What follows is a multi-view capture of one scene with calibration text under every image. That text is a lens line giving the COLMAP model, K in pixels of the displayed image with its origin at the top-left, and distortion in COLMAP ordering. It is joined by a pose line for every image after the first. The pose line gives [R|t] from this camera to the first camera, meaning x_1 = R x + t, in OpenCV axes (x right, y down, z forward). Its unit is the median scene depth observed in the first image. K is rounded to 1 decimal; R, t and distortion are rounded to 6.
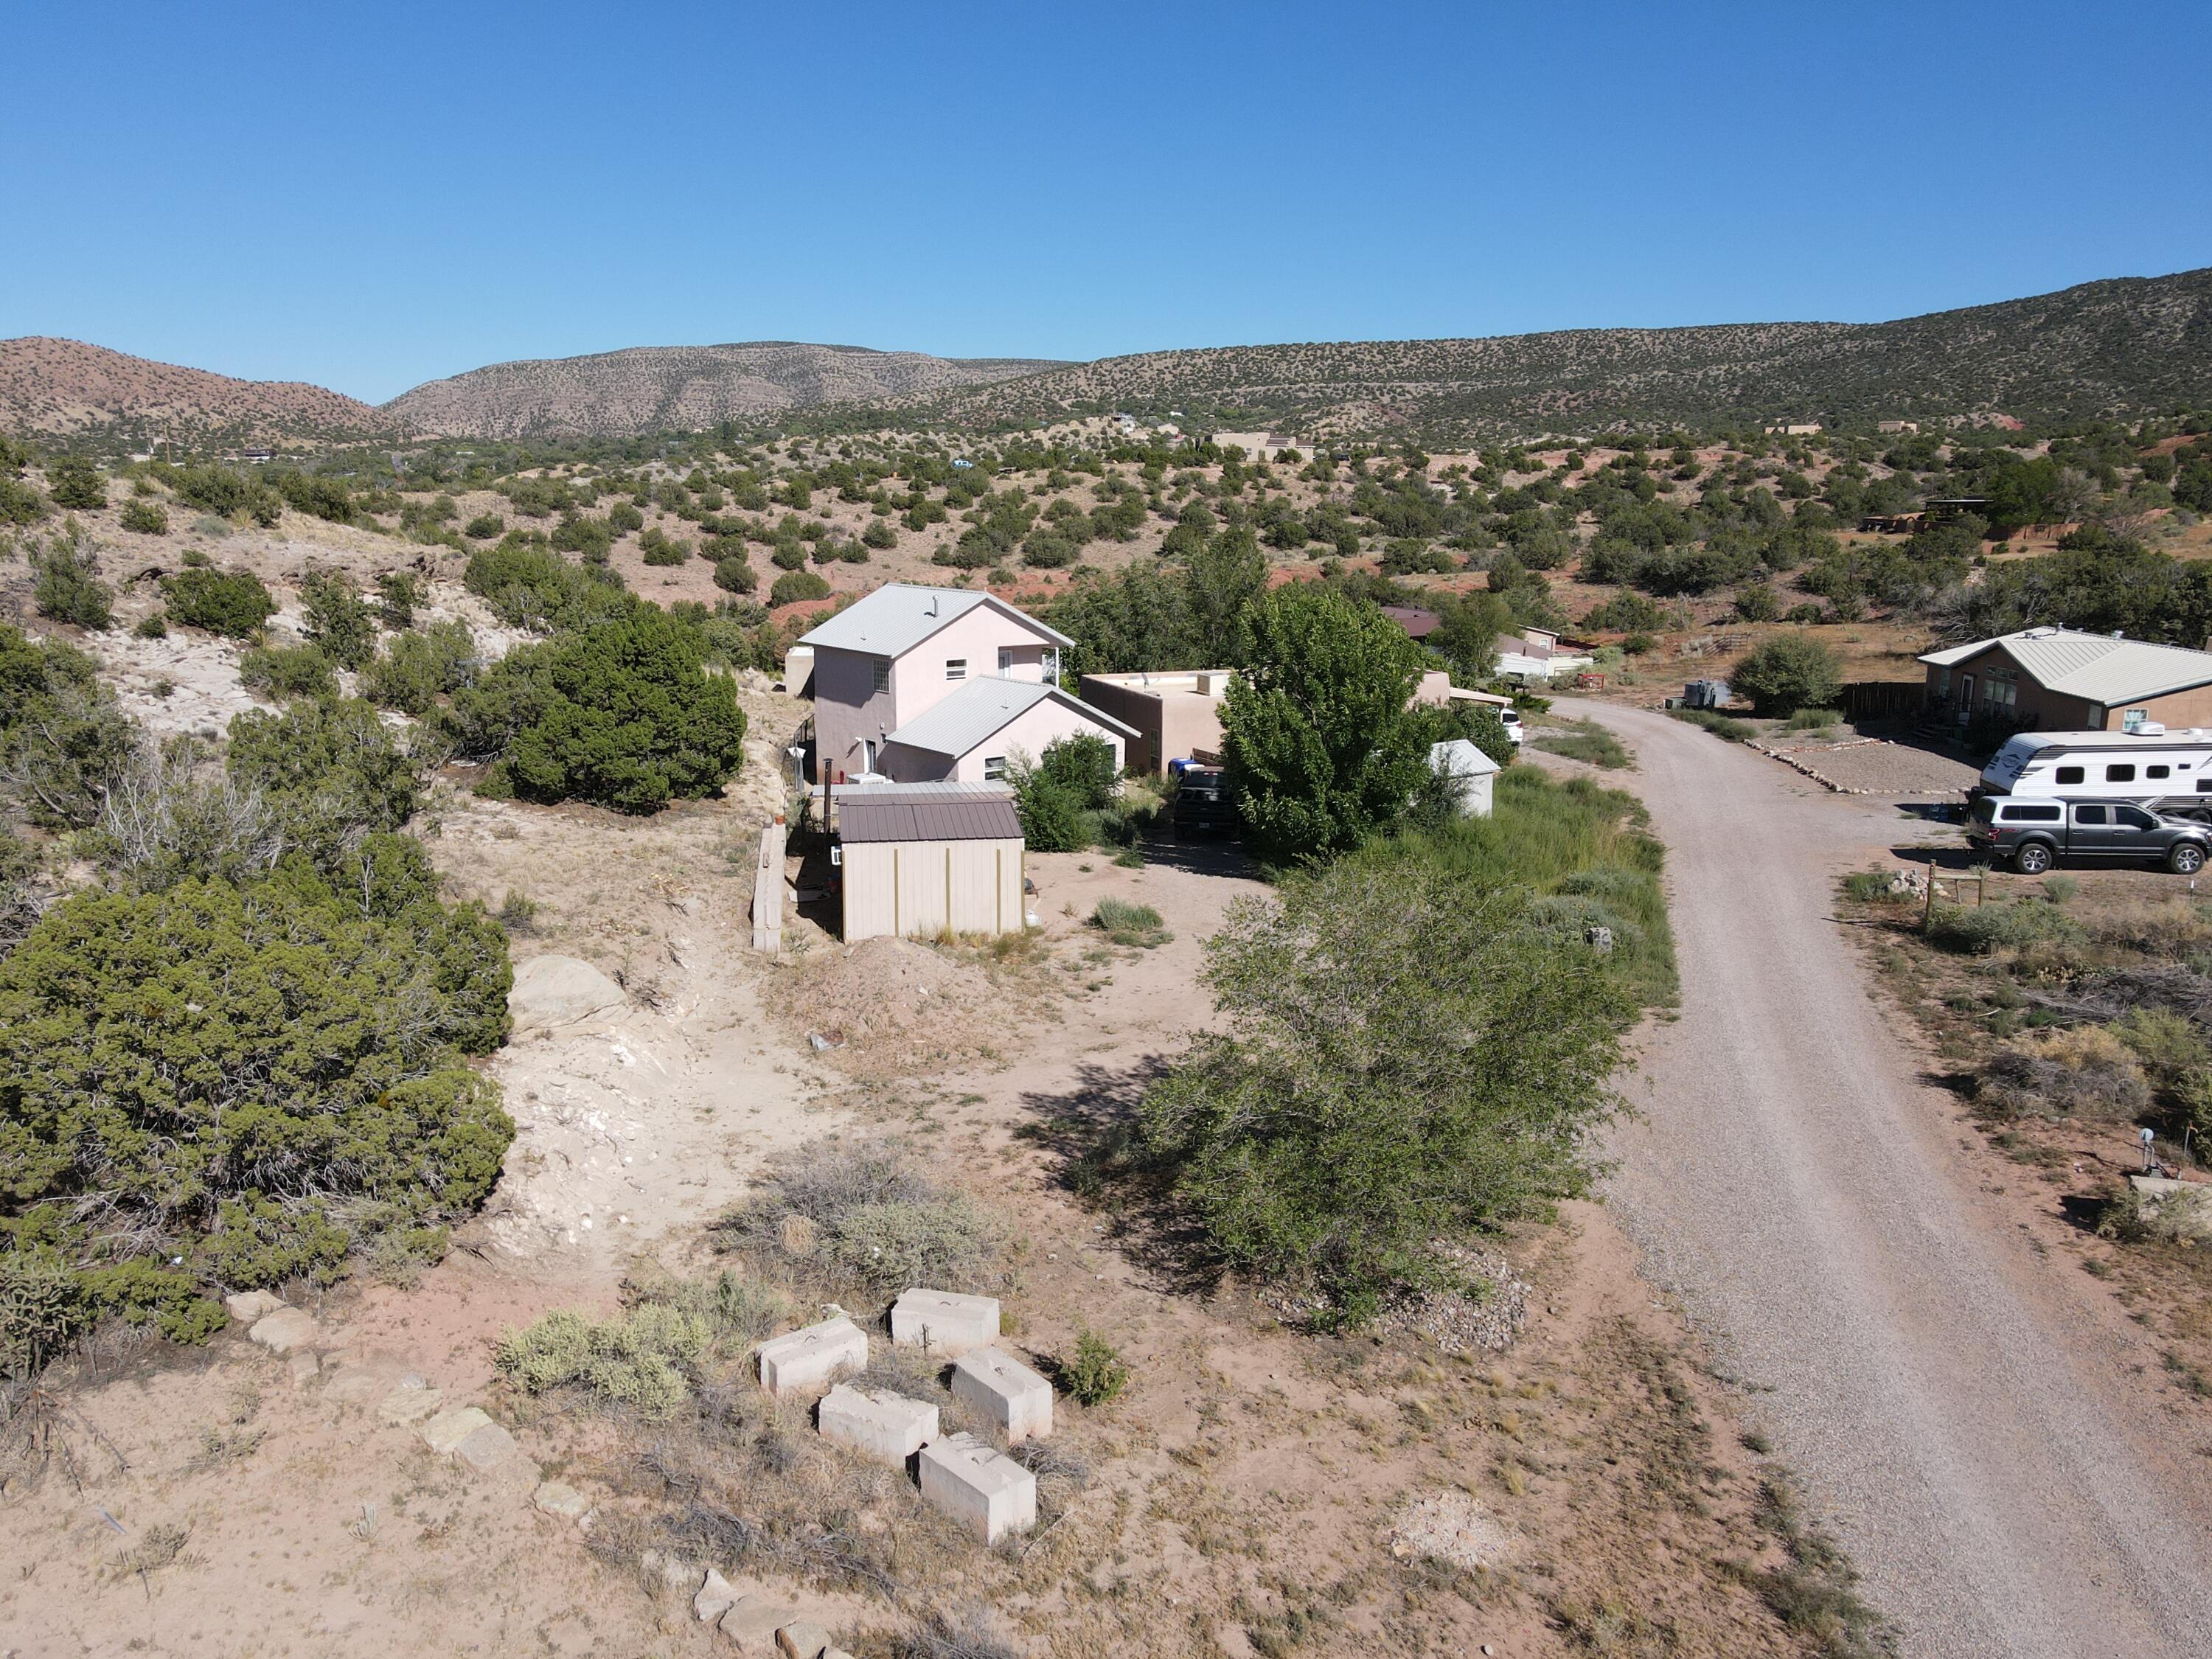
lens RADIAL K [[1618.8, 0, 1088.6], [0, 1618.8, 820.4], [0, 0, 1]] dist [0.009795, 0.013225]
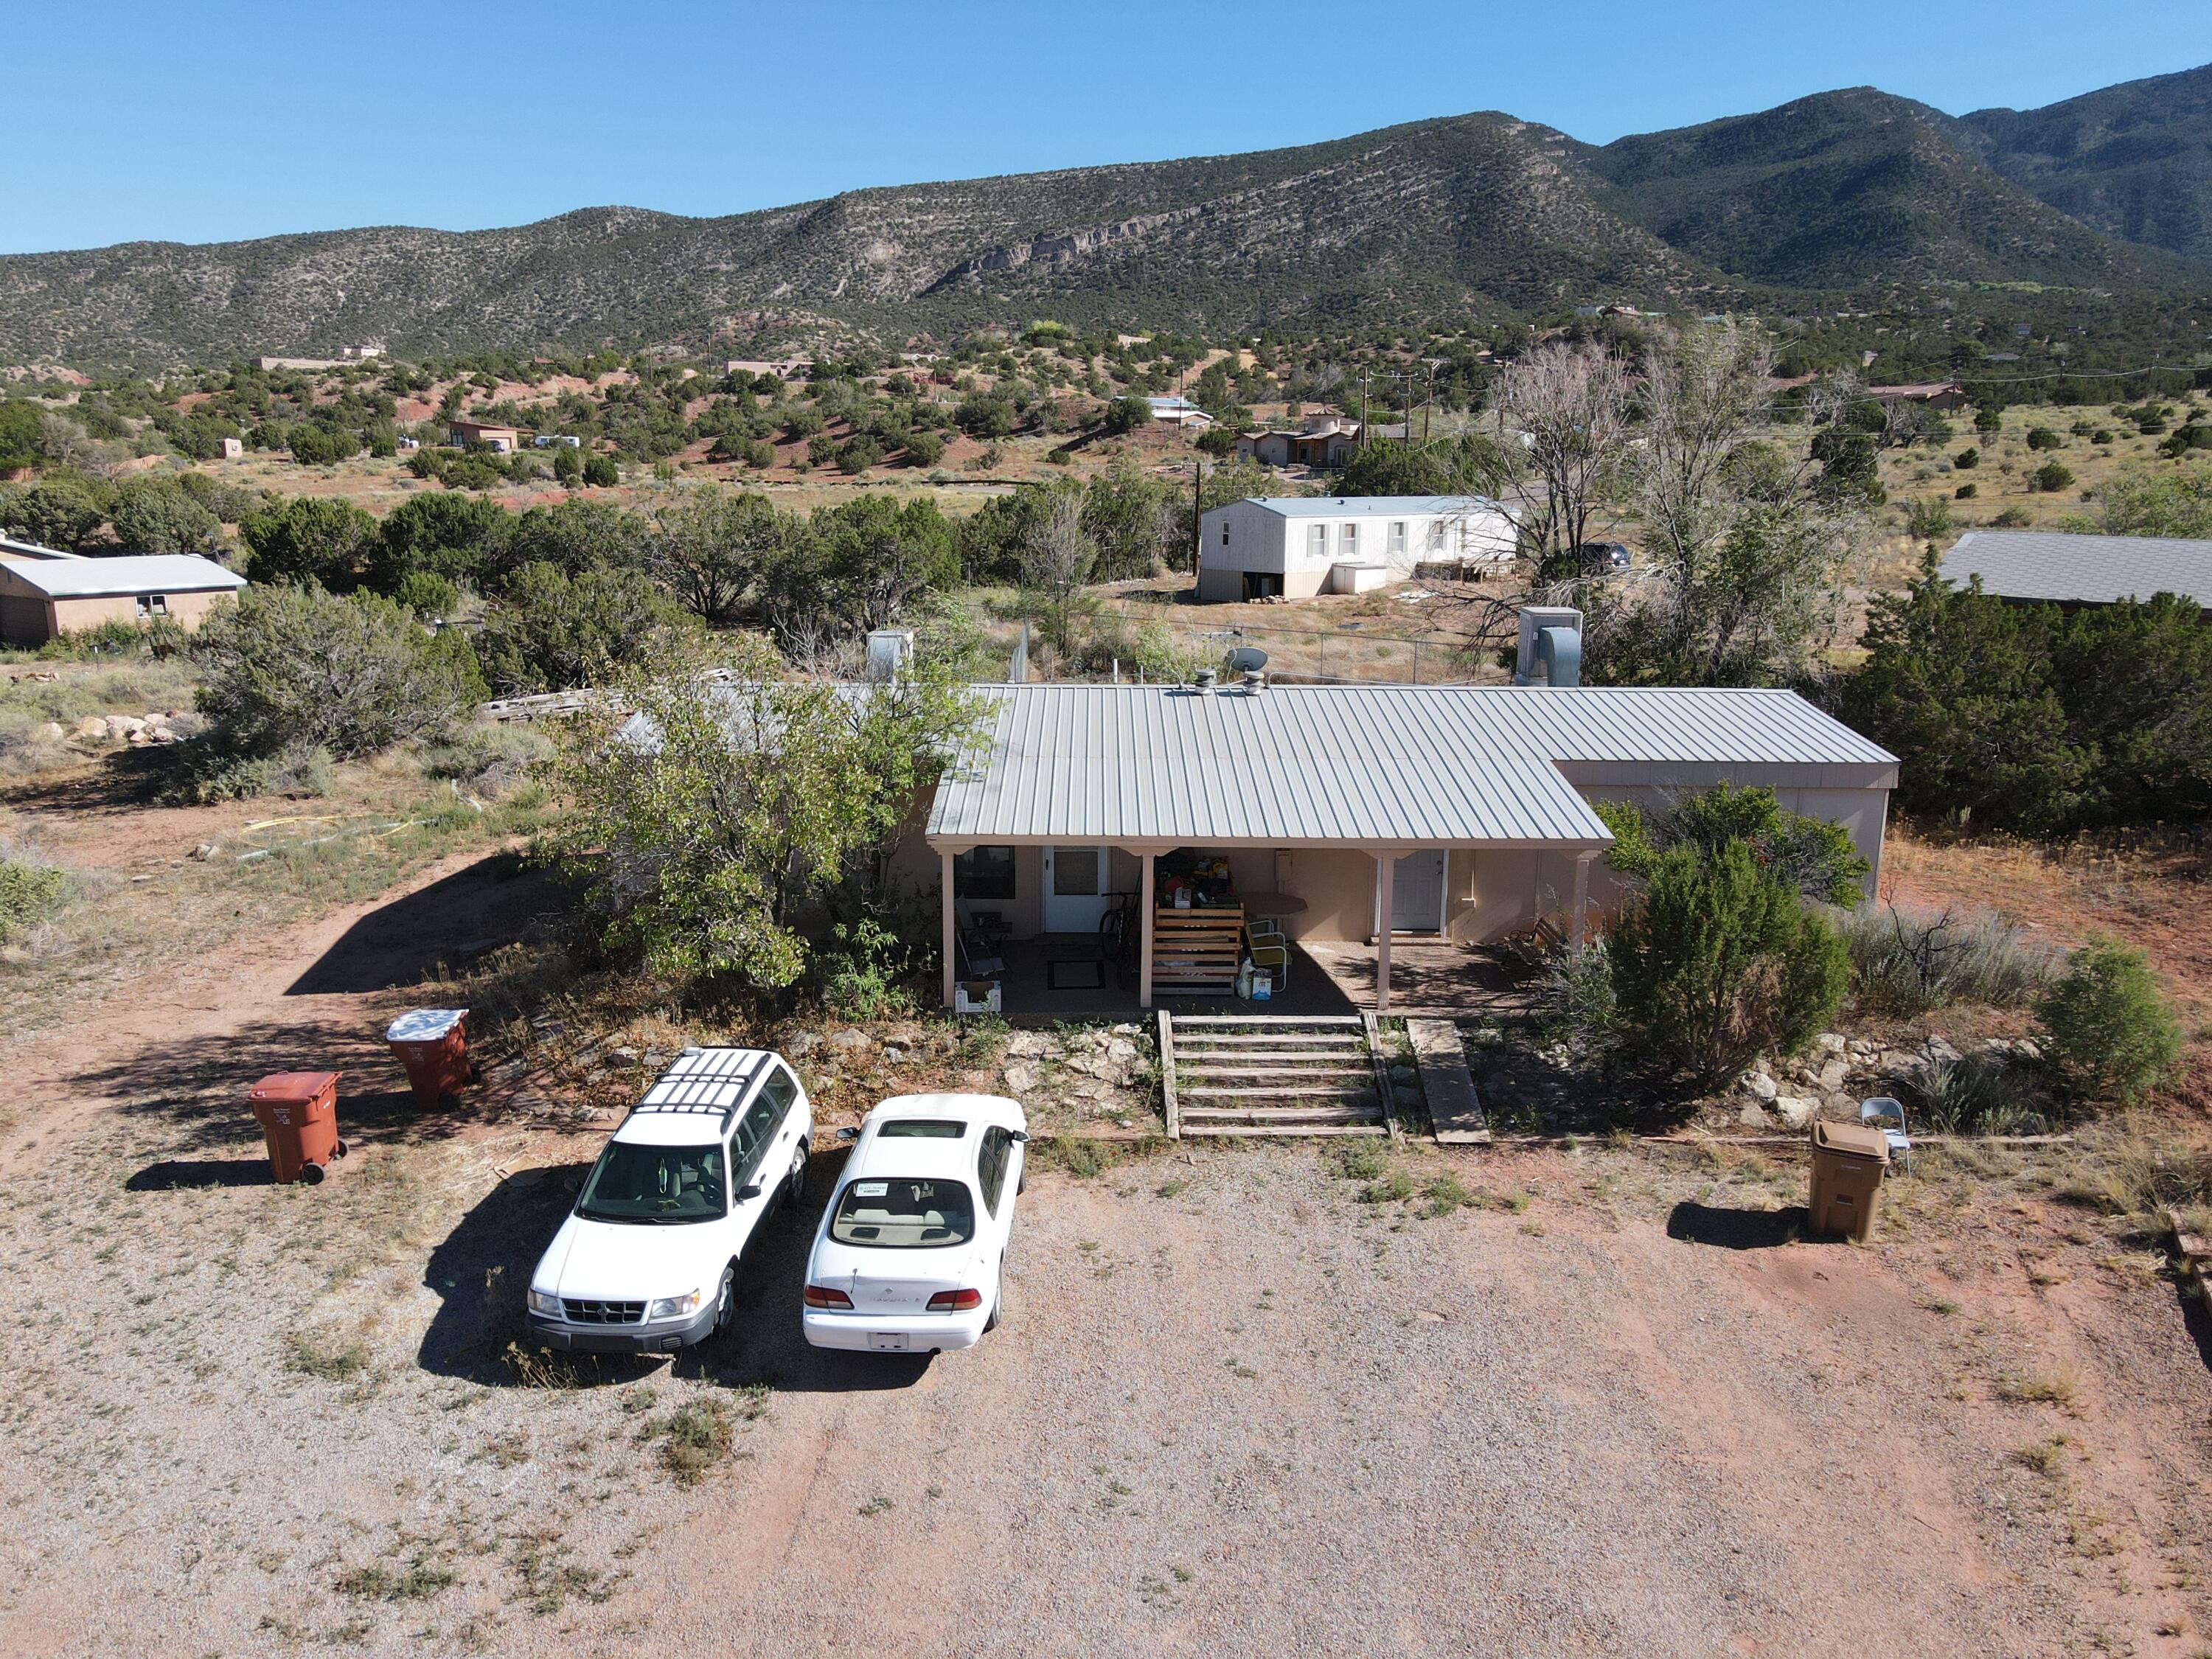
lens RADIAL K [[1618.8, 0, 1093.3], [0, 1618.8, 839.5], [0, 0, 1]] dist [0.009795, 0.013225]
pose [[0.512659, -0.195472, 0.836045, 0.007930], [0.166820, 0.977860, 0.126336, 0.026109], [-0.842231, 0.074701, 0.533917, -0.090240]]
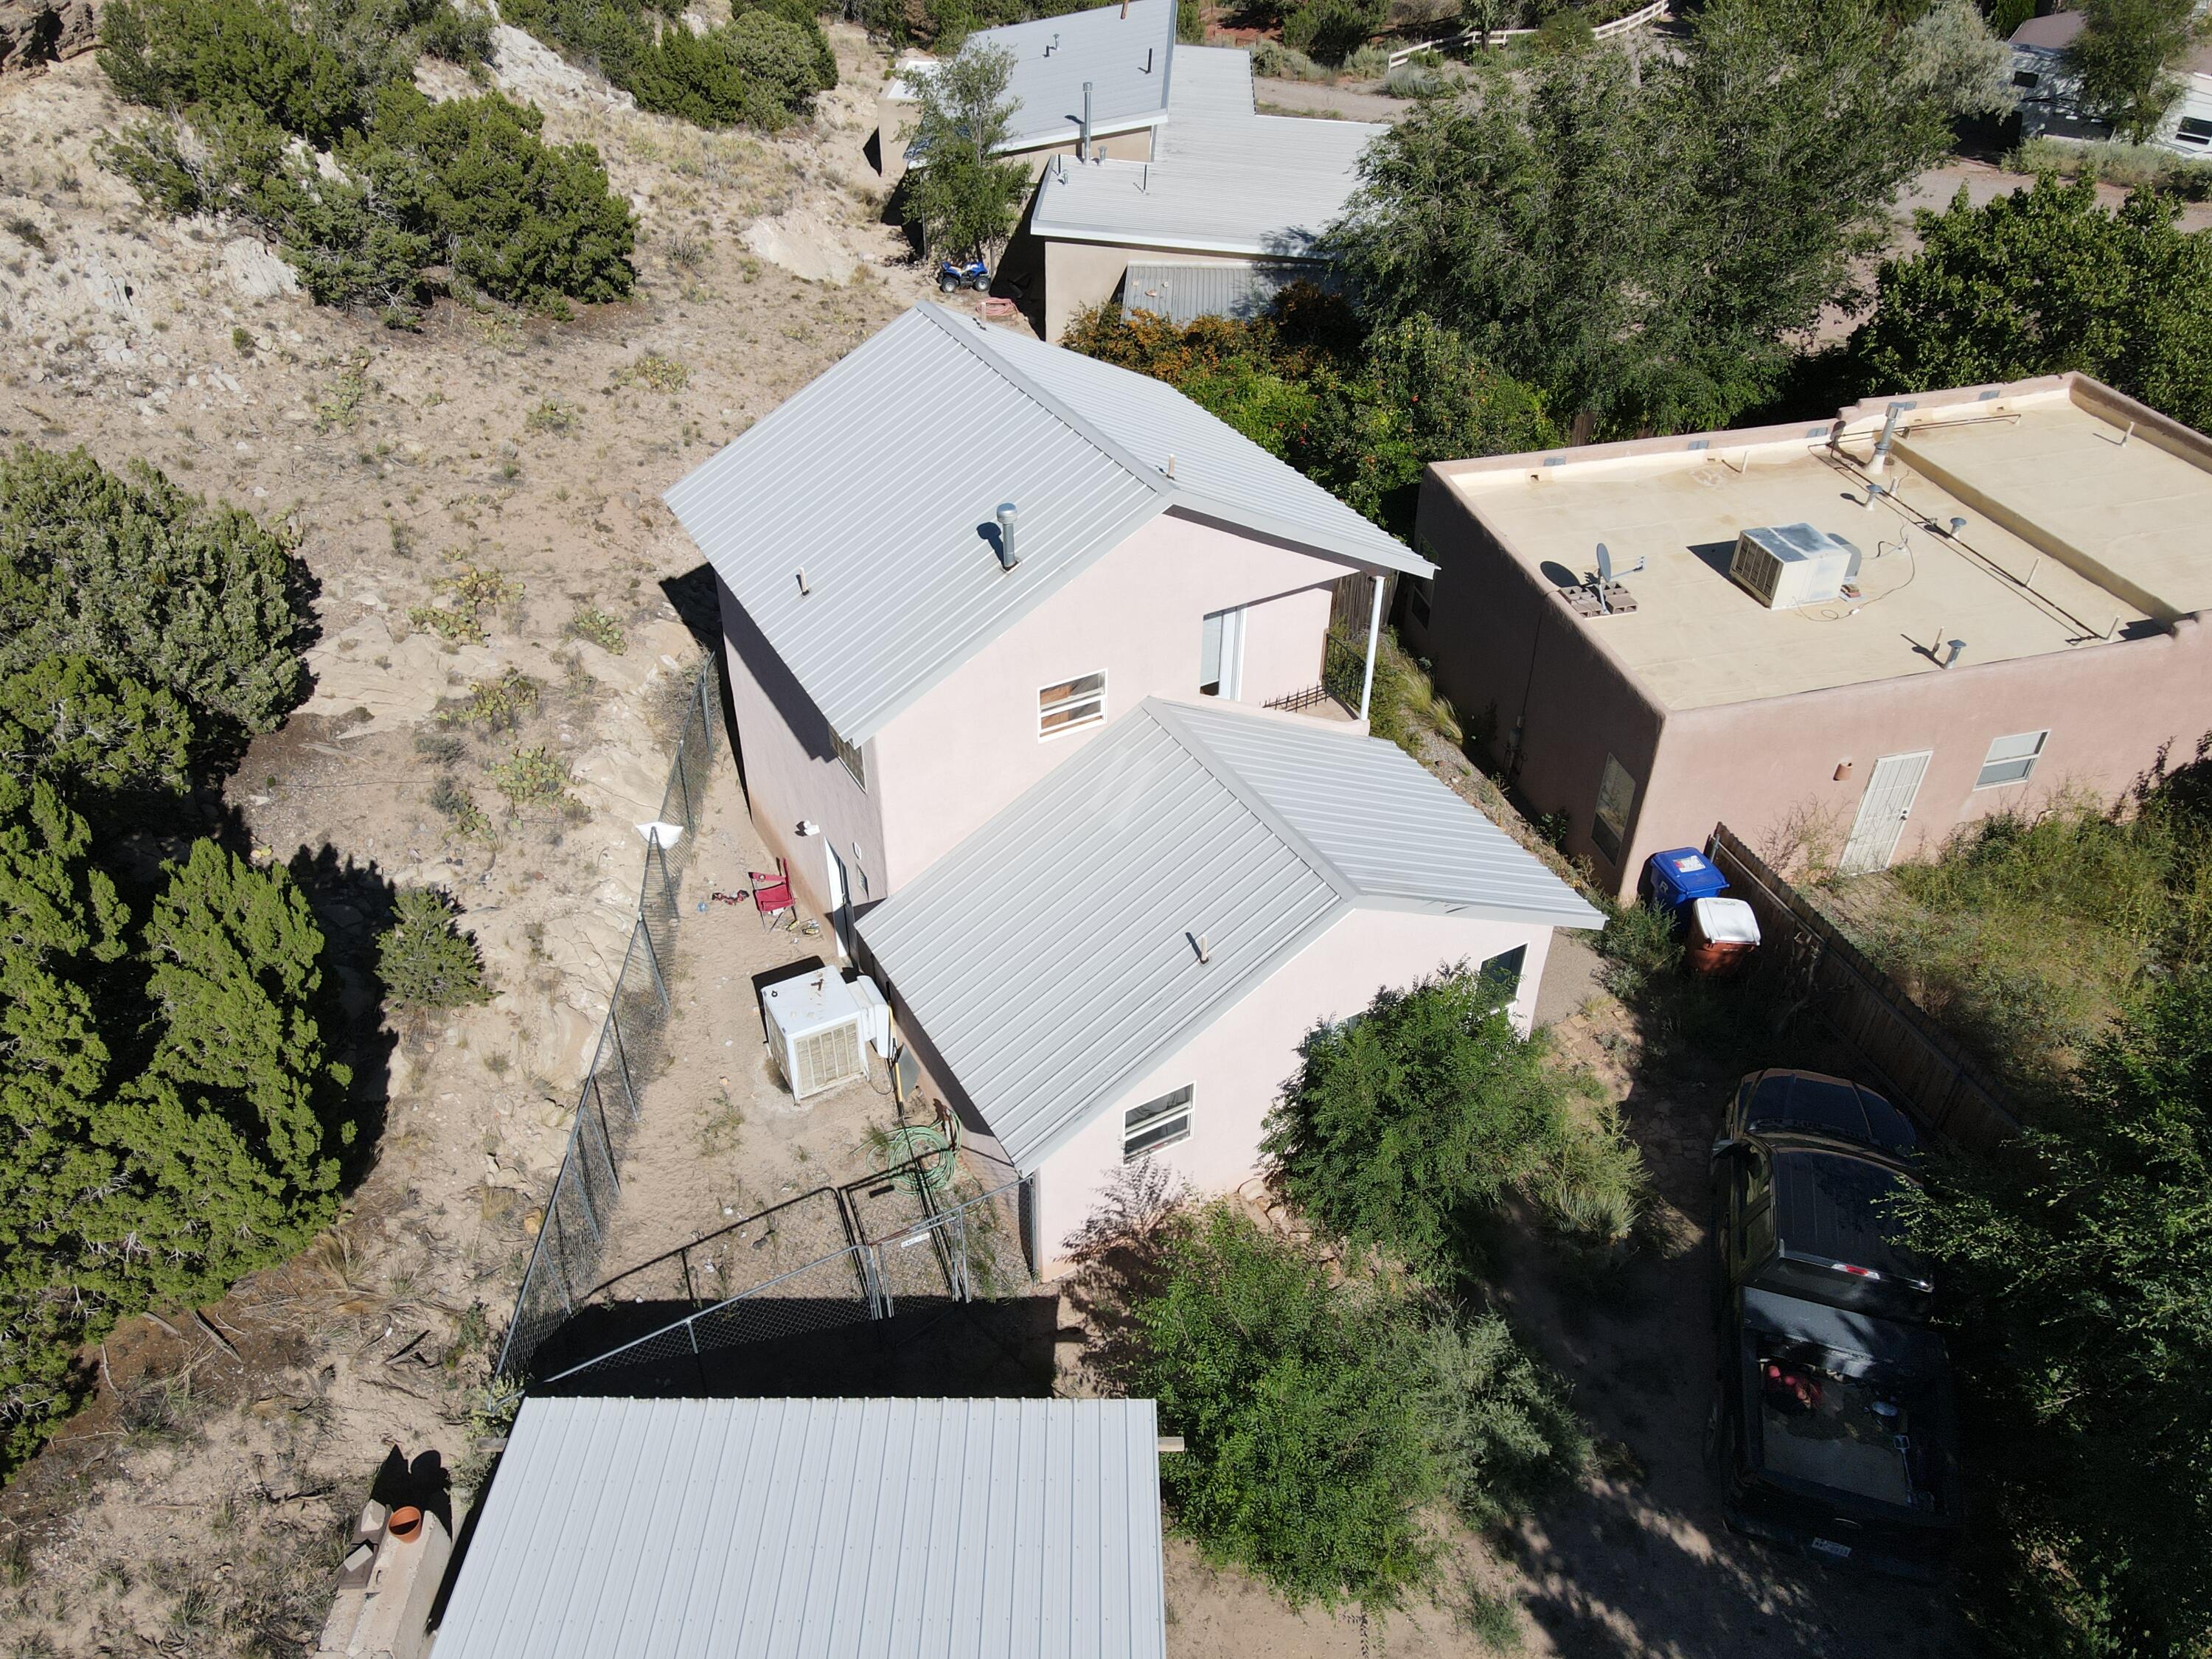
lens RADIAL K [[1618.8, 0, 1095.1], [0, 1618.8, 820.8], [0, 0, 1]] dist [0.009795, 0.013225]
pose [[0.988028, 0.092790, -0.123253, -0.007050], [-0.029379, 0.897455, 0.440127, -0.046248], [0.151454, -0.431237, 0.889436, 0.146440]]
